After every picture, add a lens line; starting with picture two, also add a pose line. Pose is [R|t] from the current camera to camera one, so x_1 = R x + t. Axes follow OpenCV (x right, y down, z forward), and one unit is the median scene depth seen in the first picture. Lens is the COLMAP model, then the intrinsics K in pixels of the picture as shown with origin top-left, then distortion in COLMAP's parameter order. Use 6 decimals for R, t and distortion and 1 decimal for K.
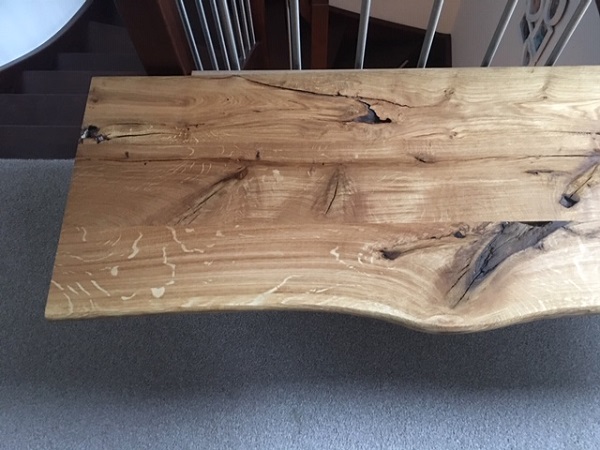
lens RADIAL K [[518.1, 0, 295.6], [0, 518.1, 222.0], [0, 0, 1]] dist [0.089329, -0.131087]
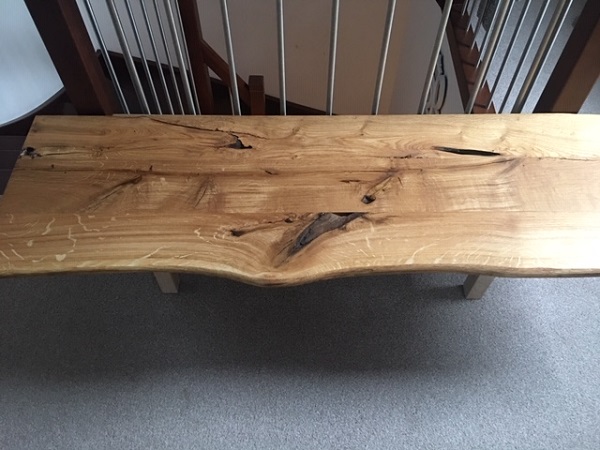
lens RADIAL K [[518.1, 0, 299.6], [0, 518.1, 215.7], [0, 0, 1]] dist [0.089329, -0.131087]
pose [[0.999397, 0.013282, 0.032087, 0.284158], [-0.006746, 0.980618, -0.195814, 0.268482], [-0.034066, 0.195480, 0.980116, -0.340319]]
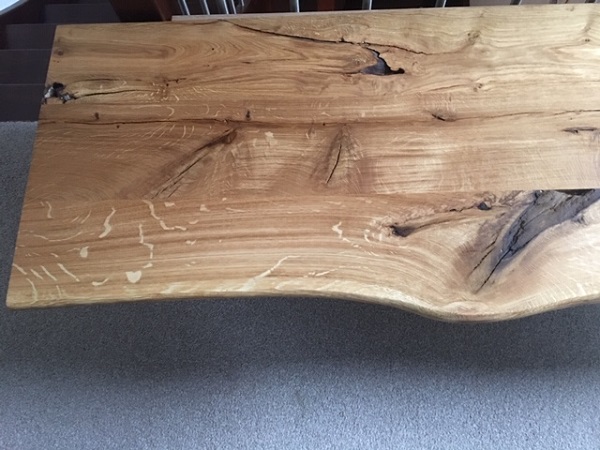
lens RADIAL K [[518.1, 0, 295.6], [0, 518.1, 222.1], [0, 0, 1]] dist [0.089329, -0.131087]
pose [[0.999693, -0.009911, -0.022720, 0.024497], [0.011738, 0.996587, 0.081714, -0.022178], [0.021832, -0.081956, 0.996397, 0.134776]]
